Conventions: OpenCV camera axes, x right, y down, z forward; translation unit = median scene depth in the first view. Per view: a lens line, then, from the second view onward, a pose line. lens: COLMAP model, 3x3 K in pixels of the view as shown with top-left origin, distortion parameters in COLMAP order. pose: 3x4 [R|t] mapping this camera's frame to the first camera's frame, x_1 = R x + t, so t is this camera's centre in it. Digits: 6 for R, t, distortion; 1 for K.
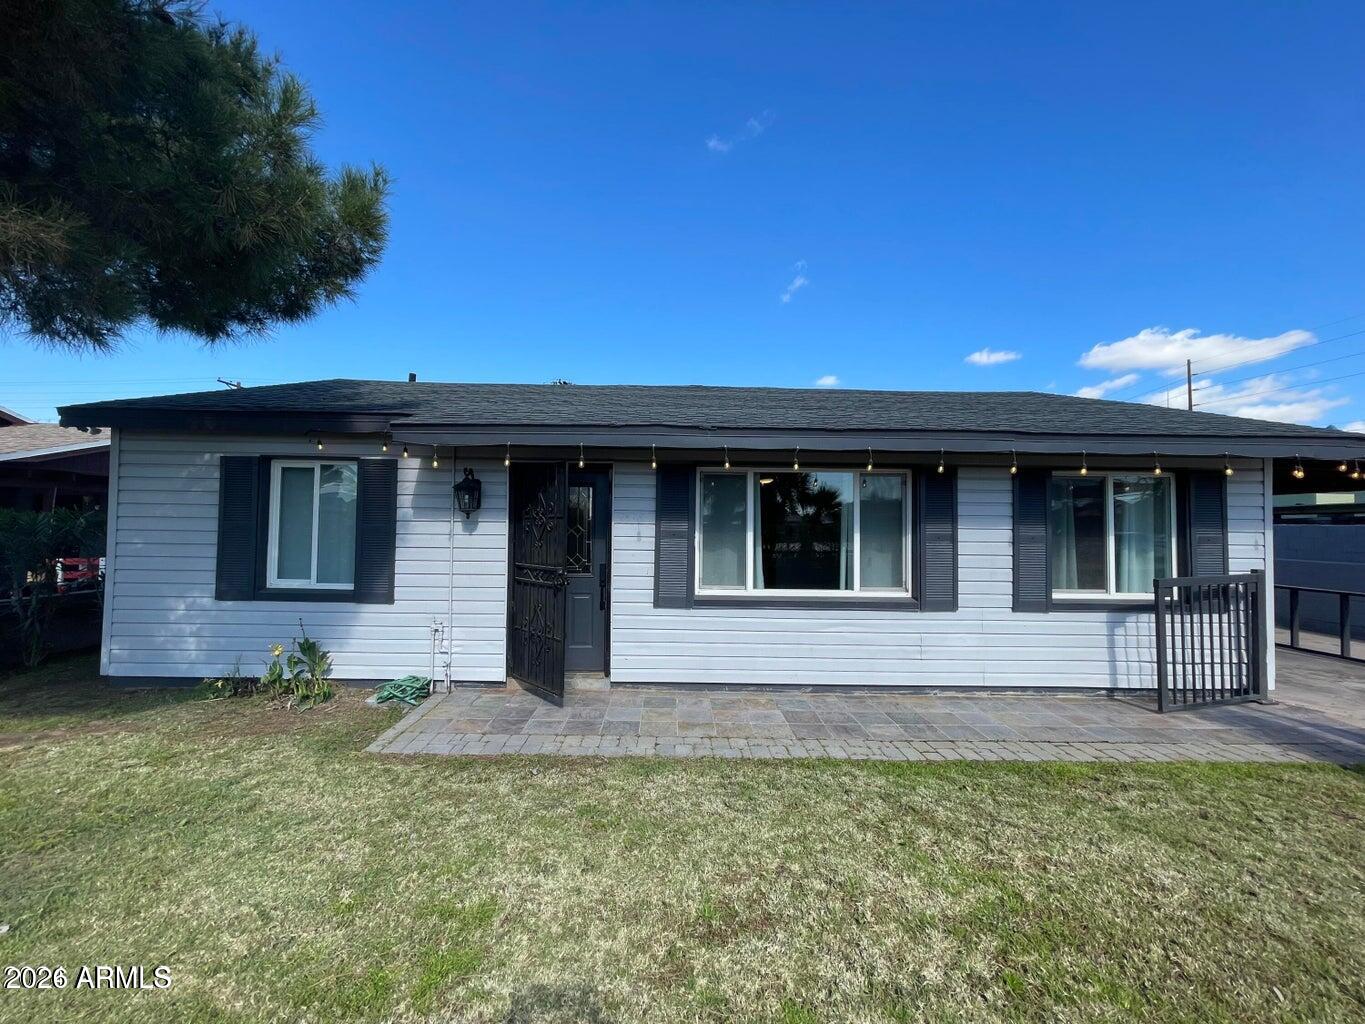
lens RADIAL K [[550.8, 0, 681.0], [0, 550.8, 508.4], [0, 0, 1]] dist [-0.001539, -0.000075]
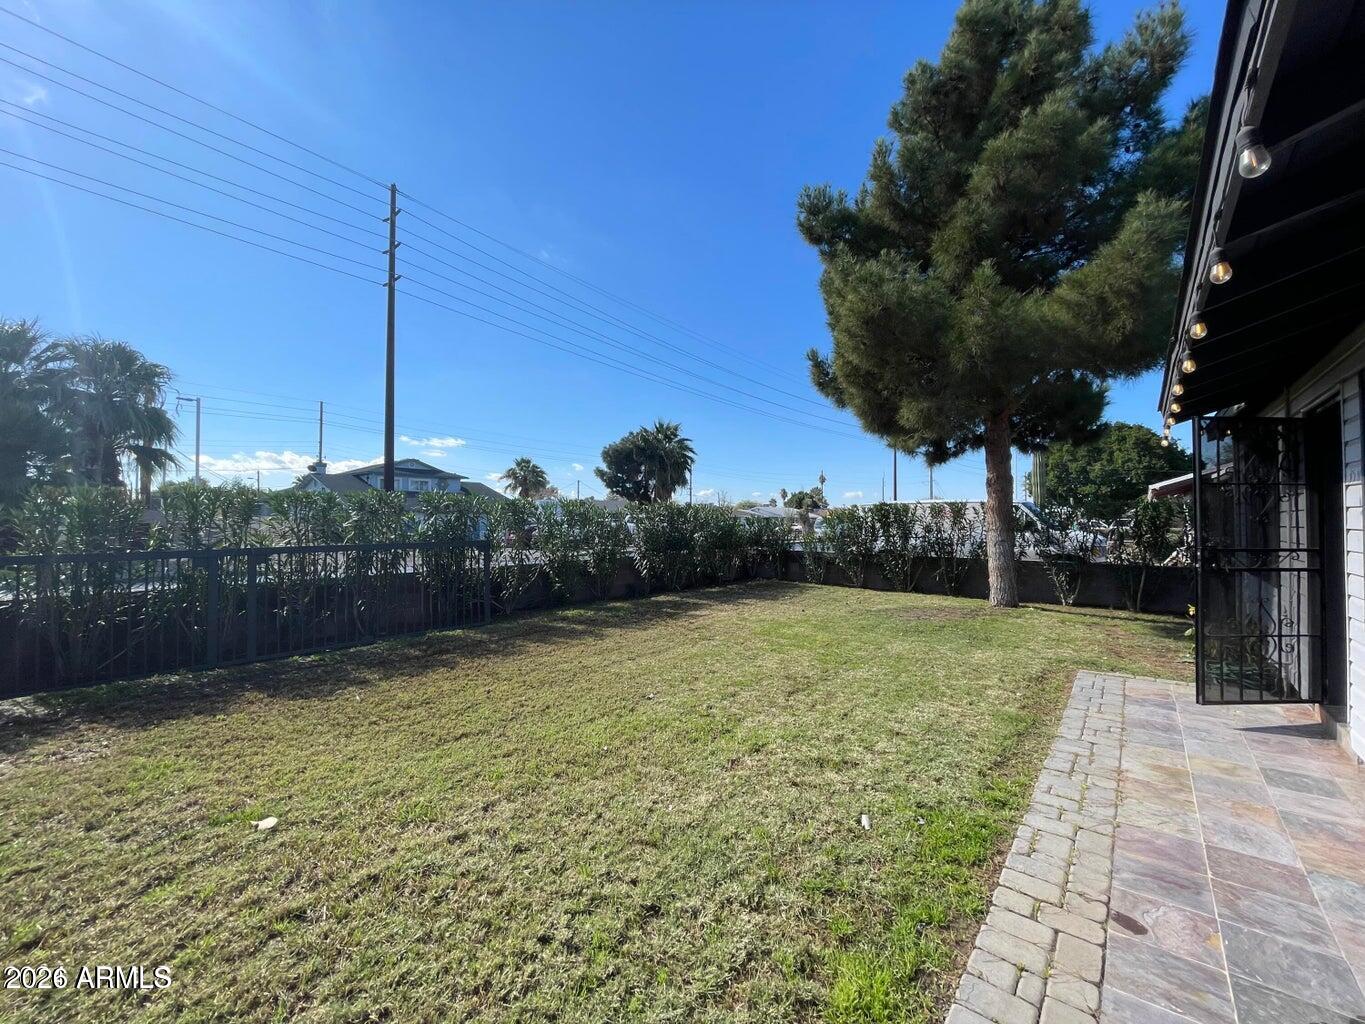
lens RADIAL K [[550.8, 0, 684.3], [0, 550.8, 514.1], [0, 0, 1]] dist [-0.001539, -0.000075]
pose [[-0.657581, -0.034567, -0.752590, 1.067215], [0.012078, 0.998335, -0.056408, 0.112084], [0.753287, -0.046183, -0.656069, 1.126793]]
